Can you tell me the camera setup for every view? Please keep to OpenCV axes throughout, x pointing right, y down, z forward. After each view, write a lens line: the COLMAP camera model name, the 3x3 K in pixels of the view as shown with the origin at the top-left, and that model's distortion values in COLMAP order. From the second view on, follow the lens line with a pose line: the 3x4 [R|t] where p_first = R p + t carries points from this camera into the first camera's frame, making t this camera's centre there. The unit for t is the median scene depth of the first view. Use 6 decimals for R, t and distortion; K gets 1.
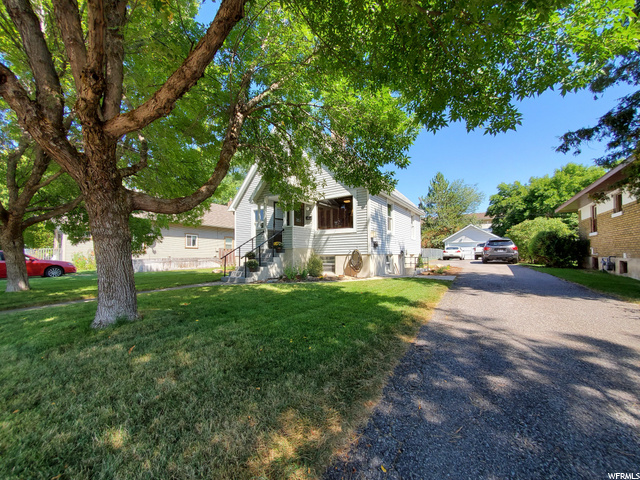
lens RADIAL K [[261.7, 0, 317.2], [0, 261.7, 243.6], [0, 0, 1]] dist [0.009230, -0.000272]
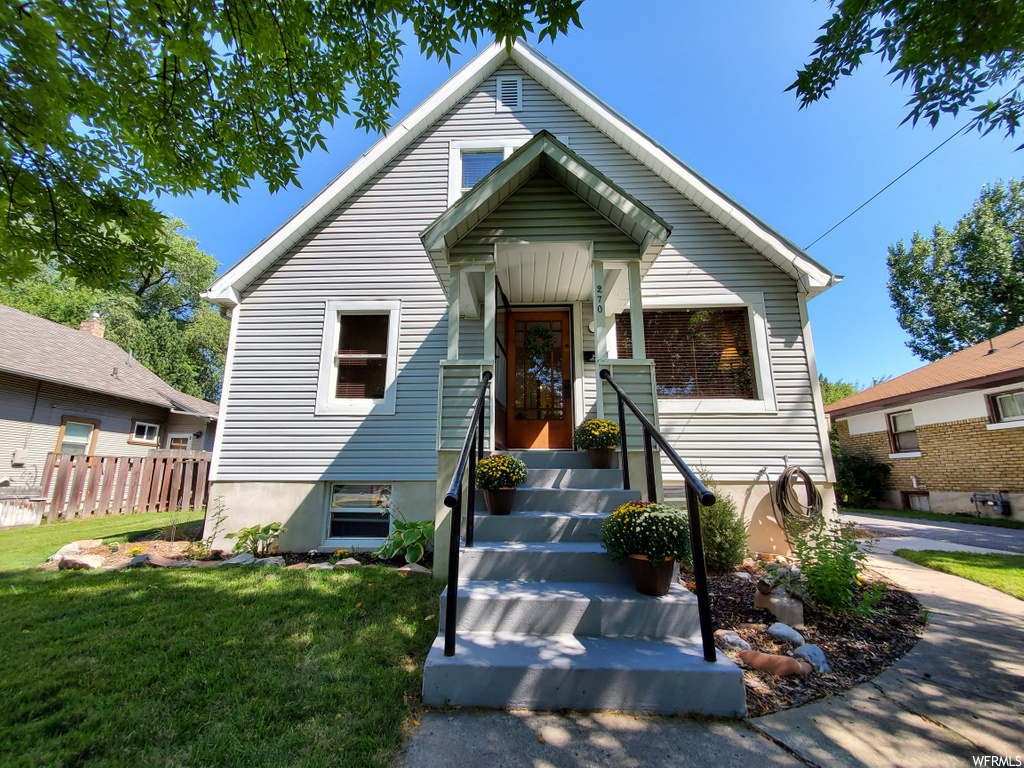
lens RADIAL K [[418.8, 0, 507.5], [0, 418.8, 389.7], [0, 0, 1]] dist [0.009230, -0.000272]
pose [[0.844171, 0.128959, 0.520332, -0.353553], [-0.035668, 0.981995, -0.185509, 0.032694], [-0.534886, 0.138042, 0.833571, 0.630862]]
